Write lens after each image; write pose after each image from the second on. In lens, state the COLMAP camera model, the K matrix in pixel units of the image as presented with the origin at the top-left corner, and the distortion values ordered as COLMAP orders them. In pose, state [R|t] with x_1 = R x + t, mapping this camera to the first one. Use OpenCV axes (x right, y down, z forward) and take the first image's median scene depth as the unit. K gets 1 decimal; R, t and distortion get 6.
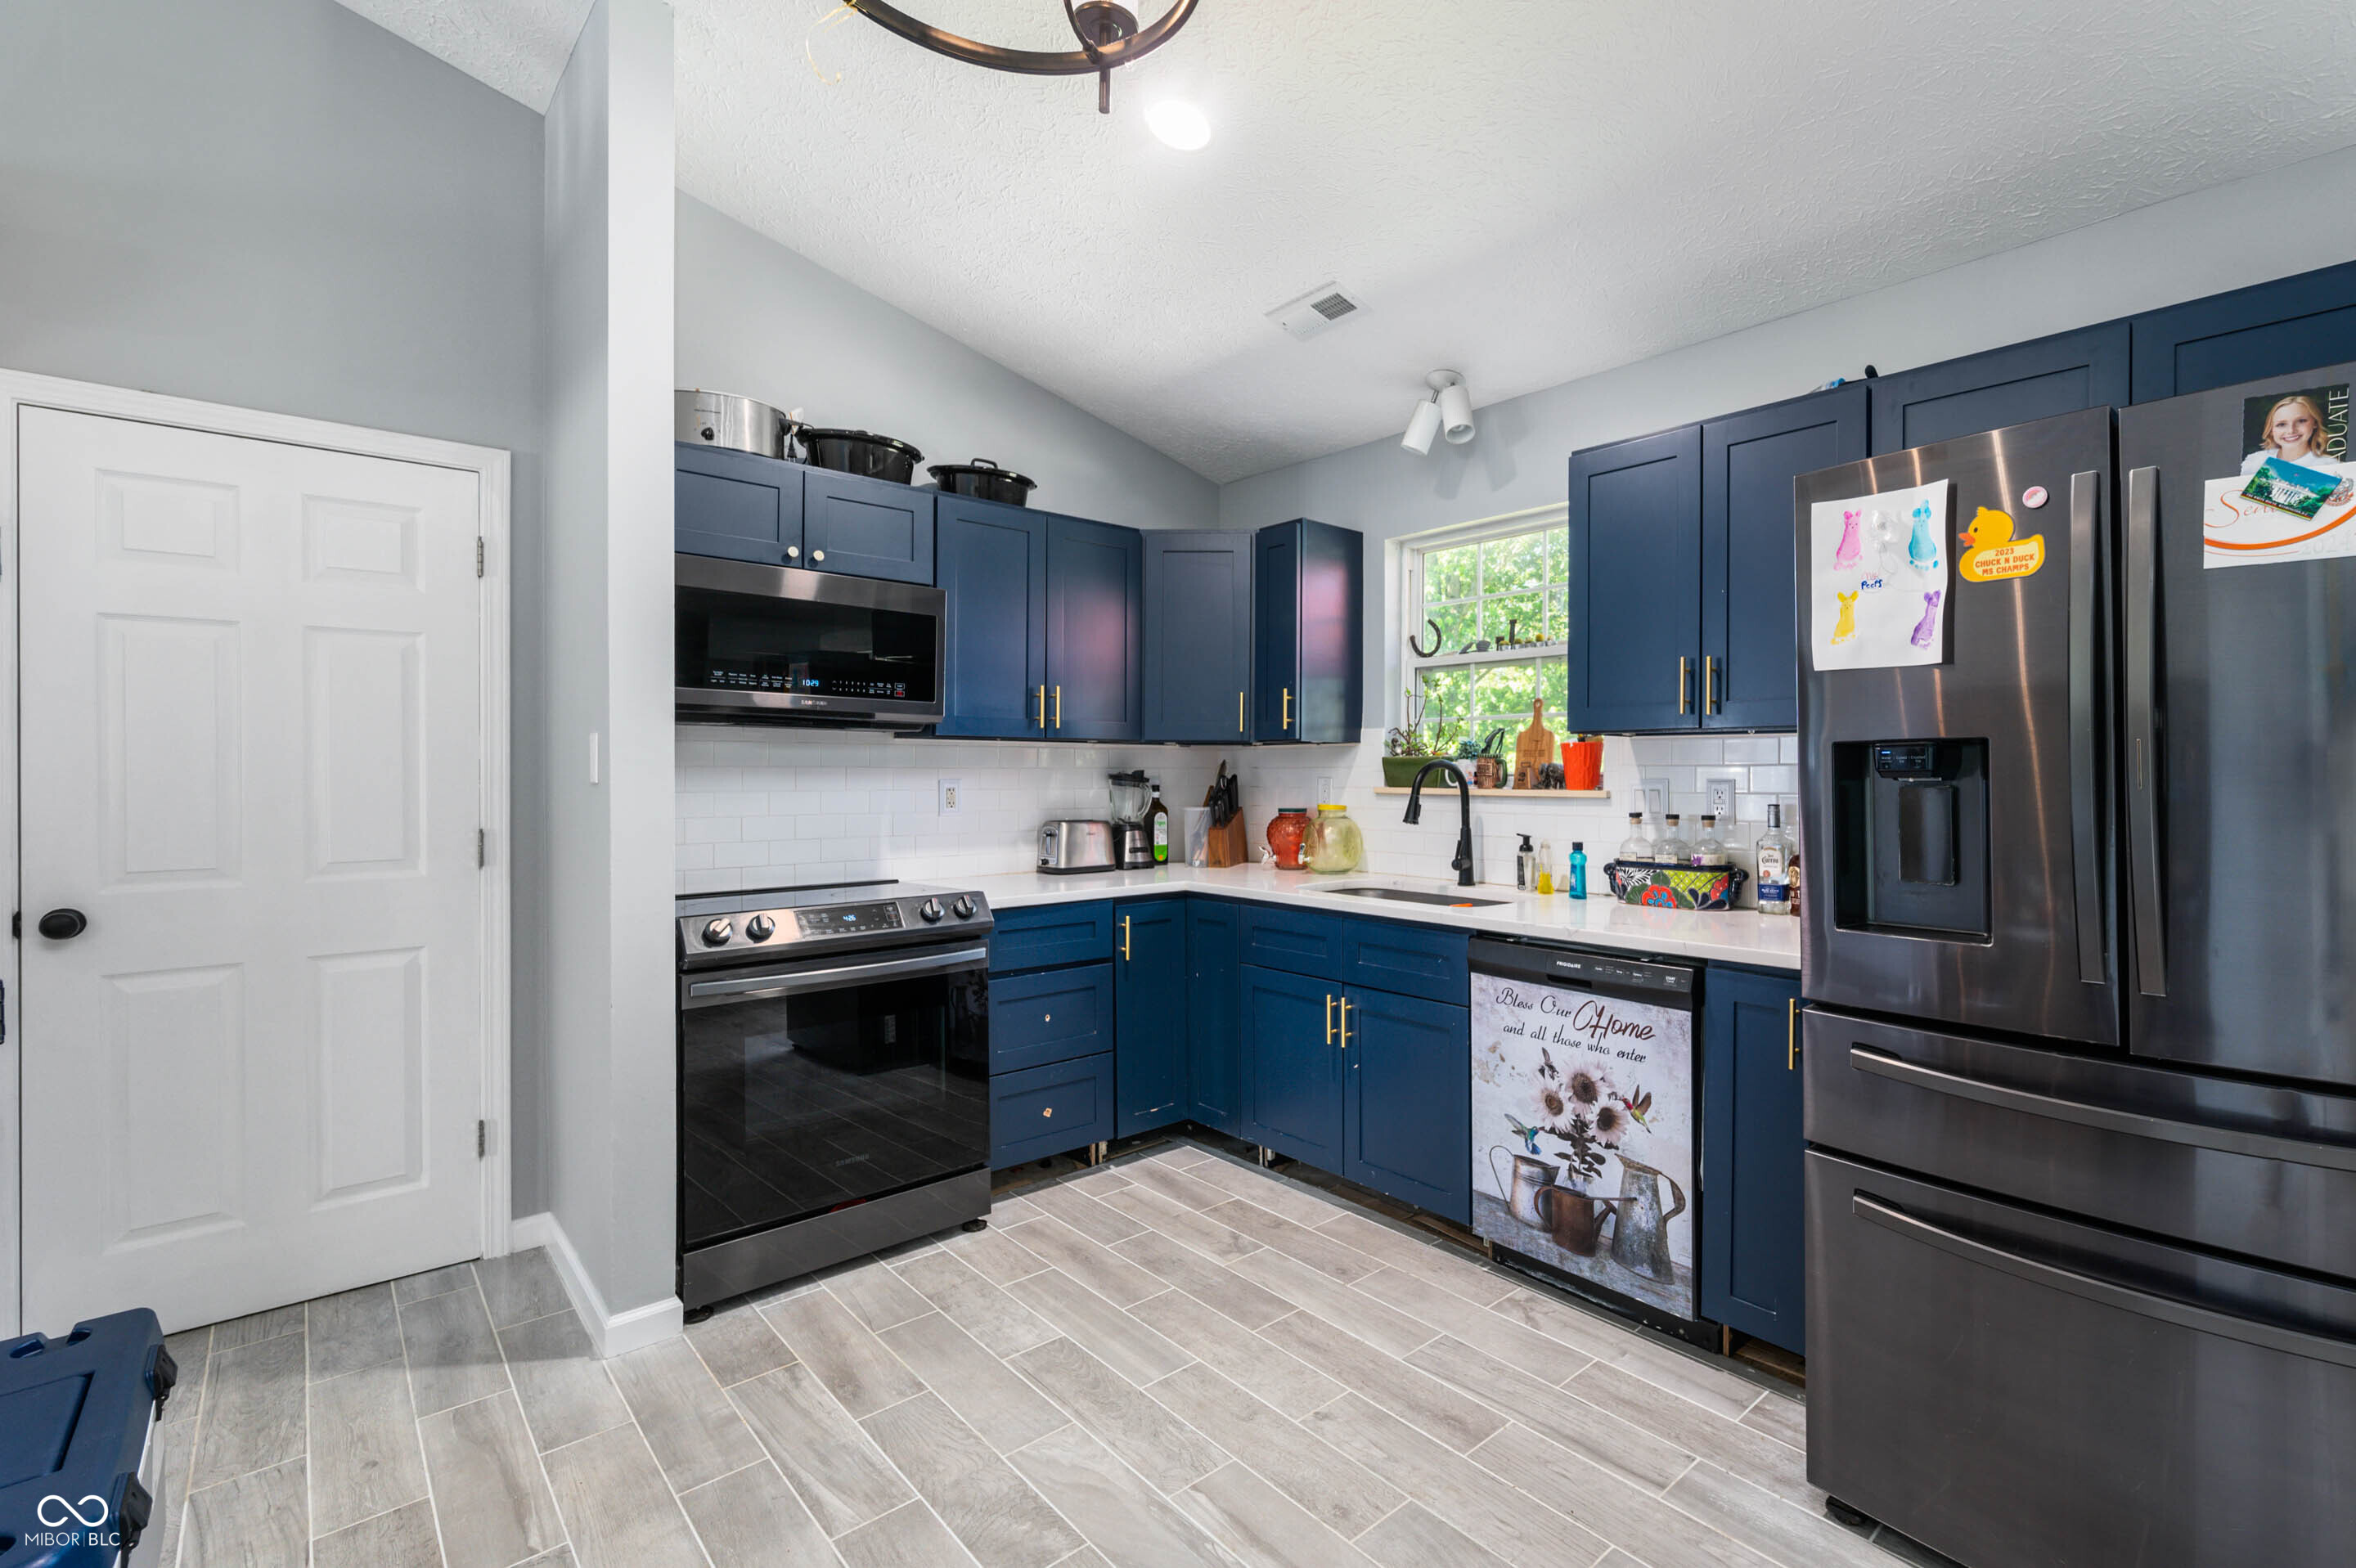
lens RADIAL K [[1035.4, 0, 1318.7], [0, 1035.4, 784.1], [0, 0, 1]] dist [-0.002083, -0.000377]
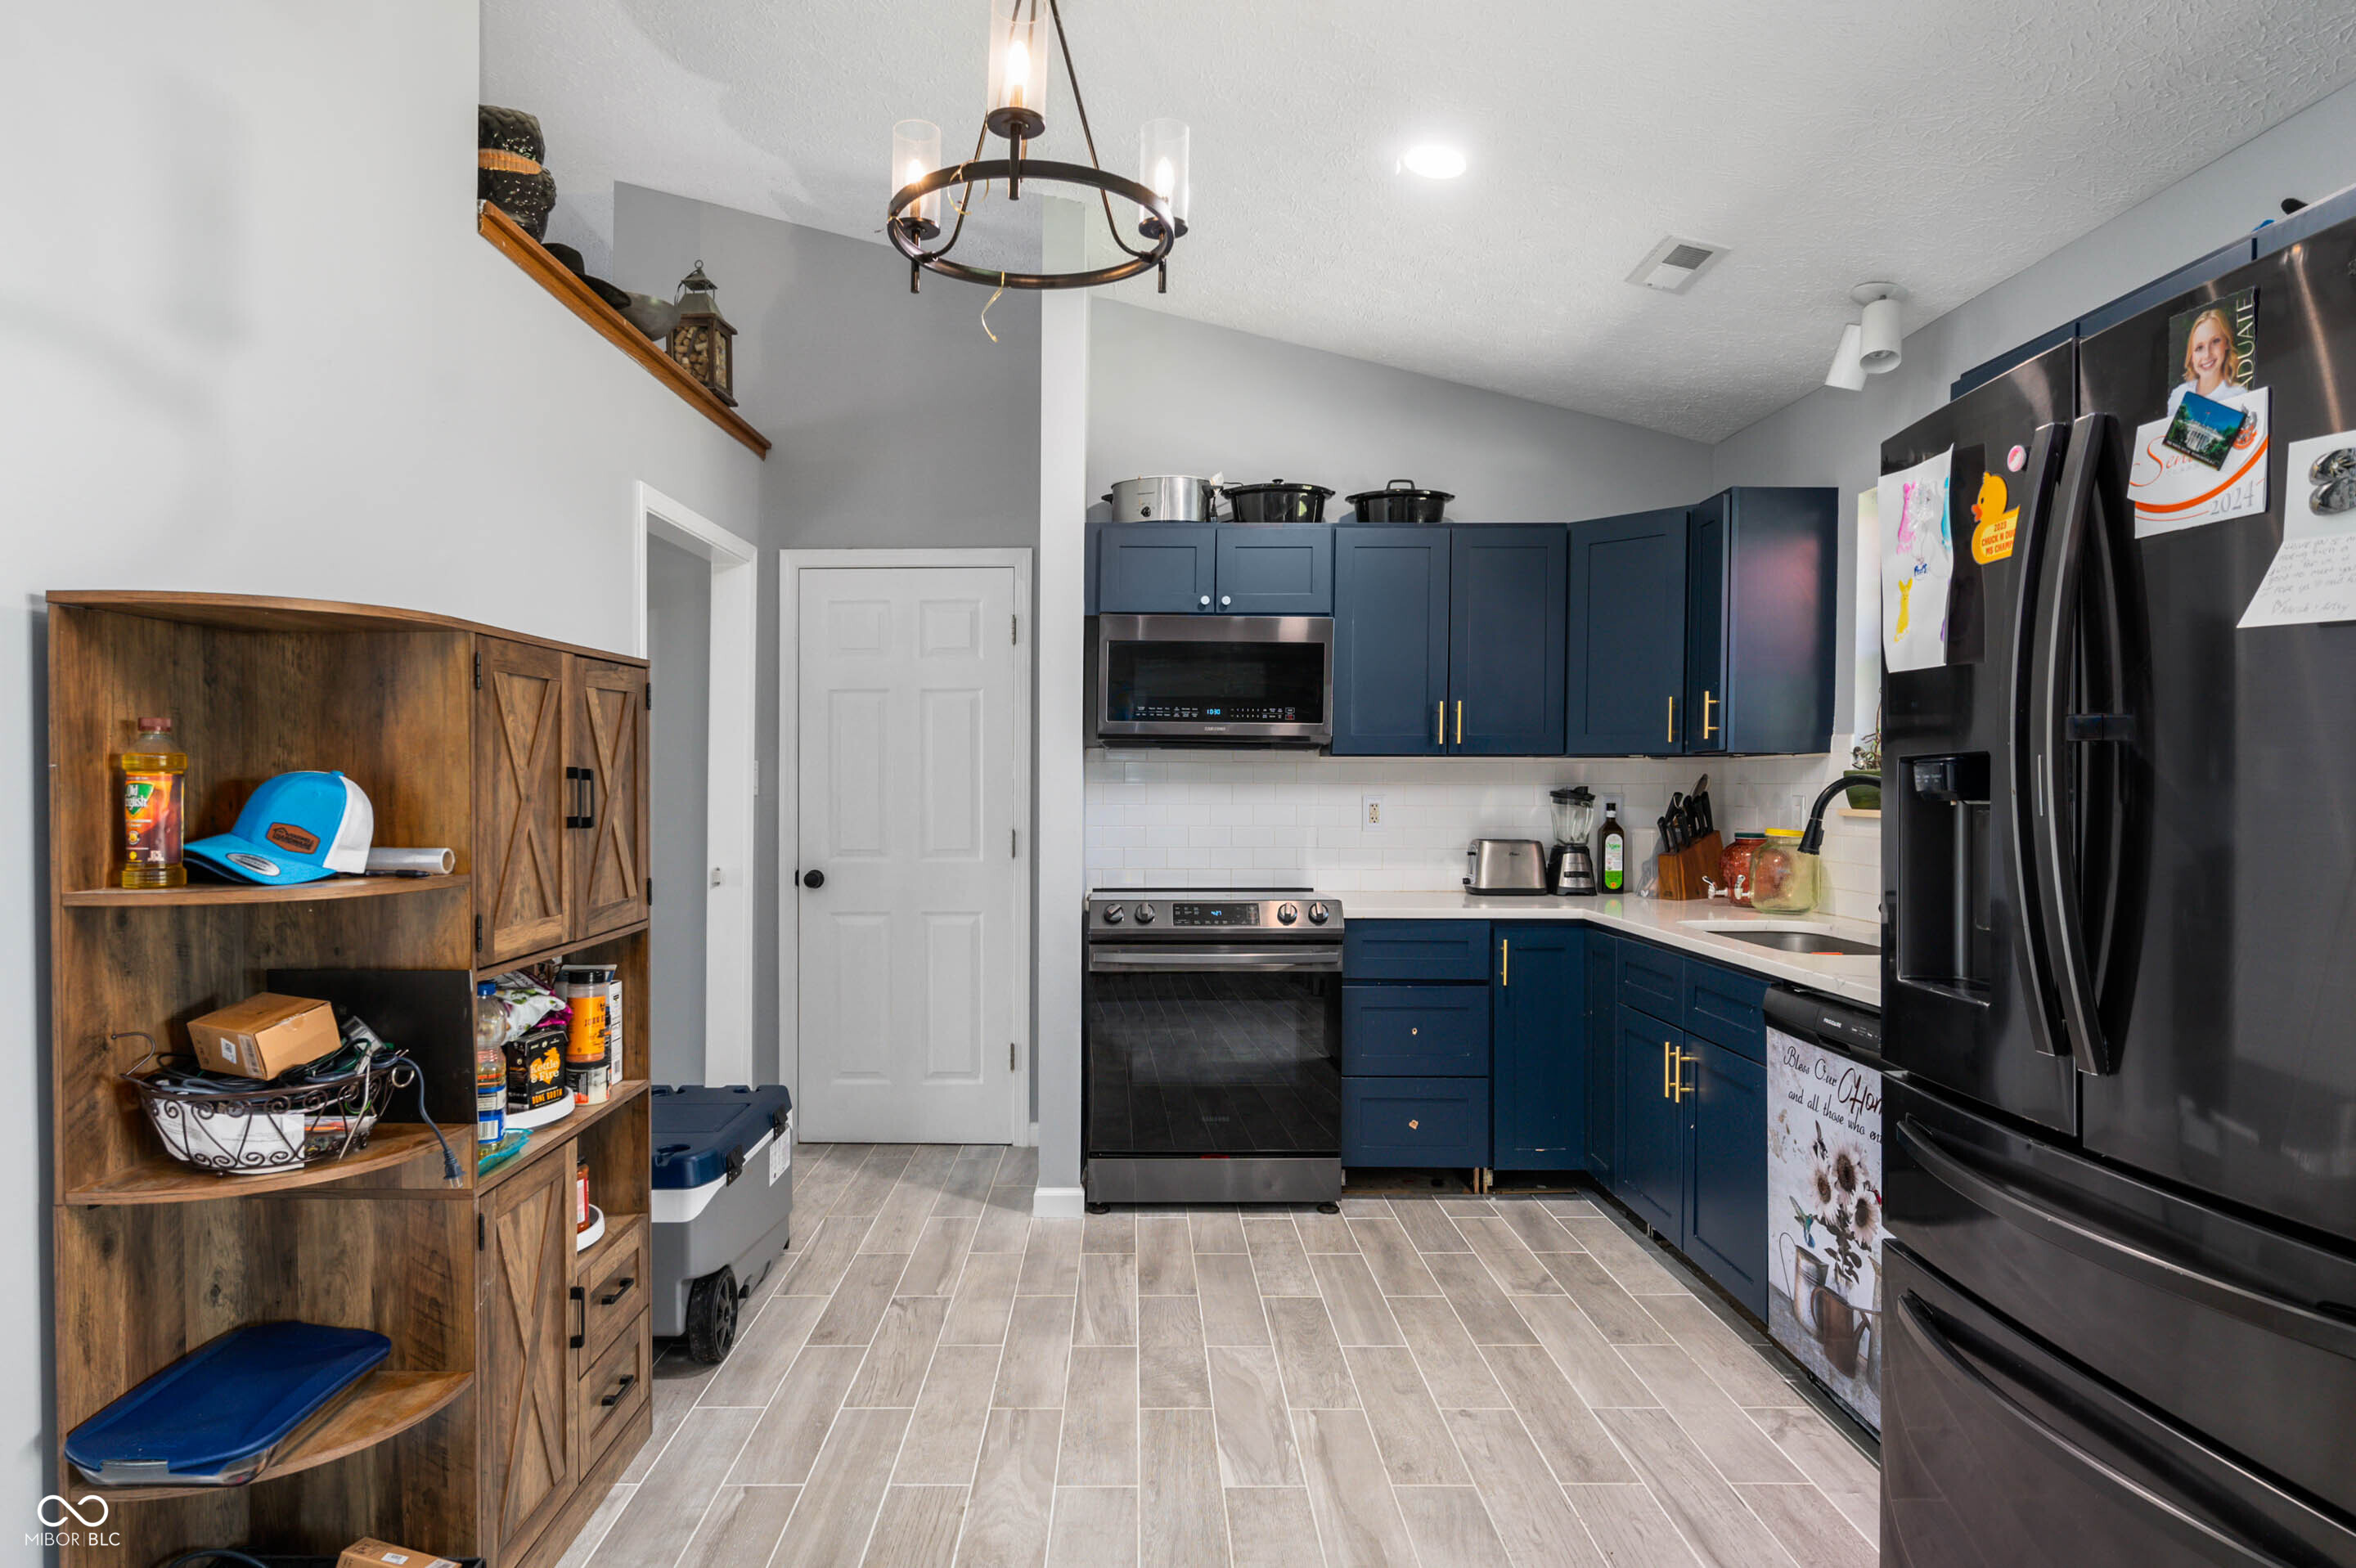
lens RADIAL K [[1302.0, 0, 1167.3], [0, 1302.0, 810.0], [0, 0, 1]] dist [-0.018106, 0.000530]
pose [[0.731099, 0.014239, -0.682123, 0.533159], [-0.009804, 0.999898, 0.010364, -0.002082], [0.682201, -0.000890, 0.731164, -0.120645]]
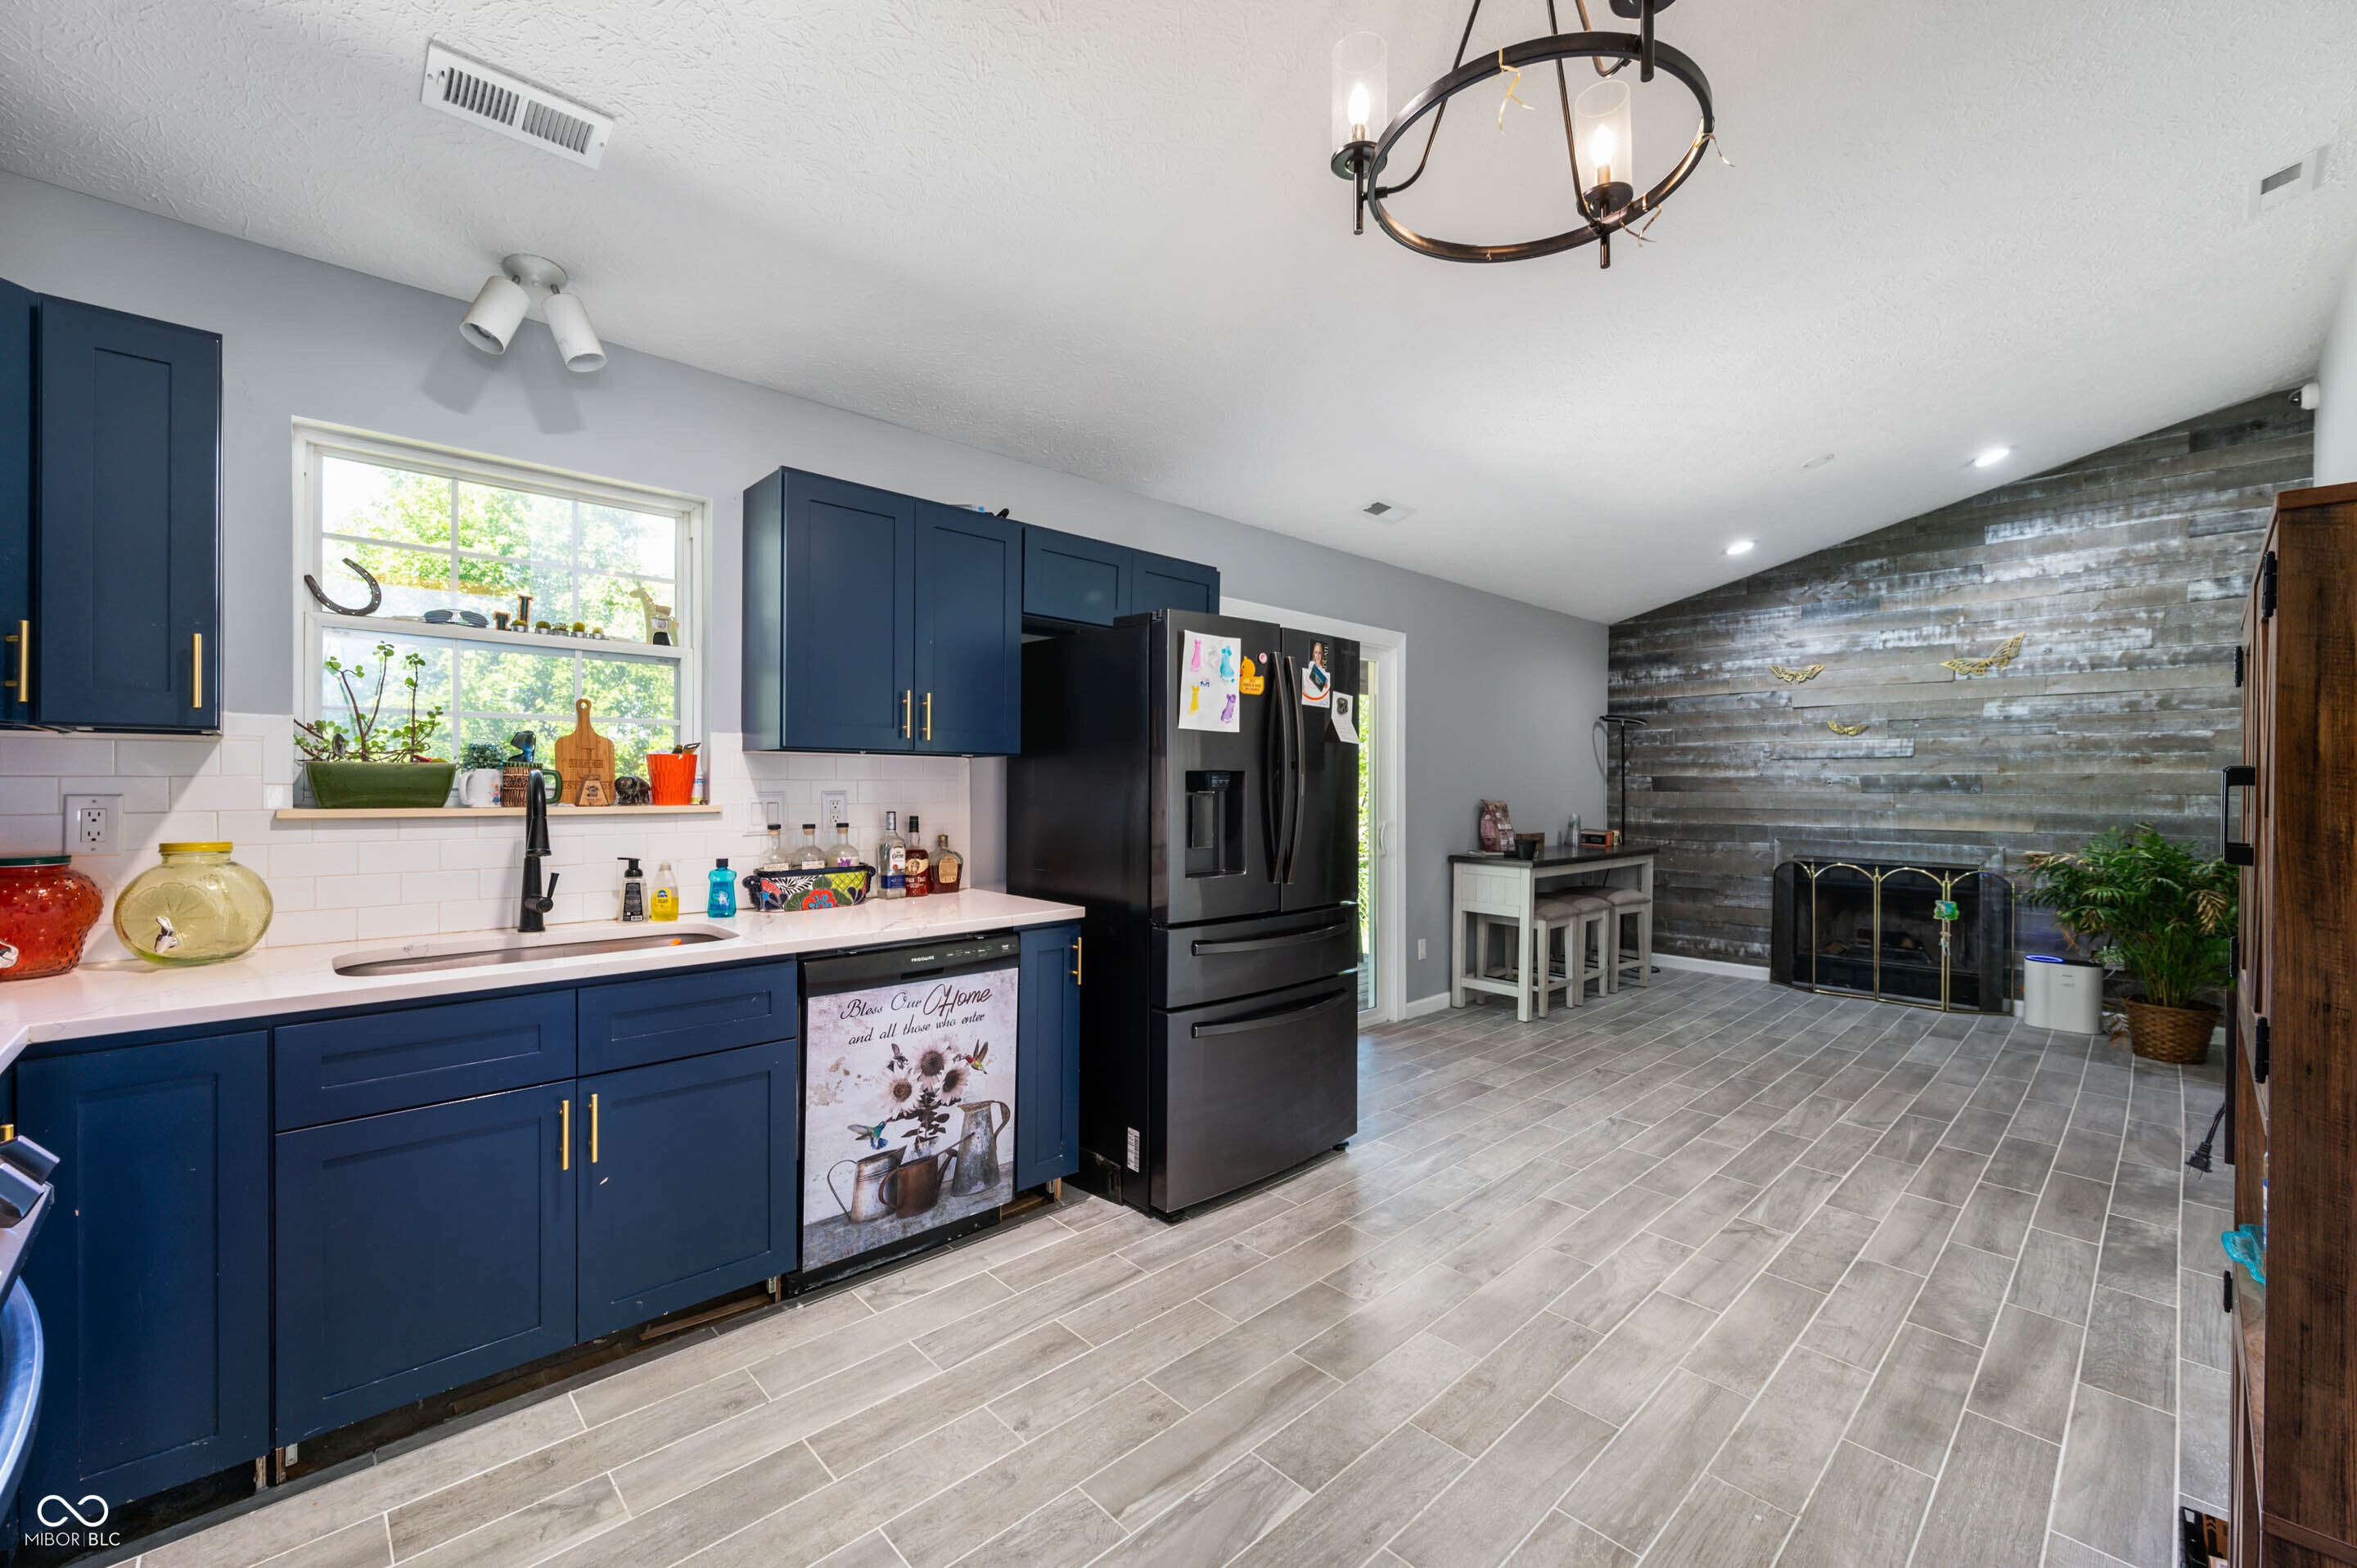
lens RADIAL K [[936.6, 0, 1174.9], [0, 936.6, 796.0], [0, 0, 1]] dist [0.000156, 0.000108]
pose [[0.033461, -0.015688, 0.999317, -0.727883], [0.005857, 0.999863, 0.015501, -0.015719], [-0.999423, 0.005334, 0.033549, 0.659630]]
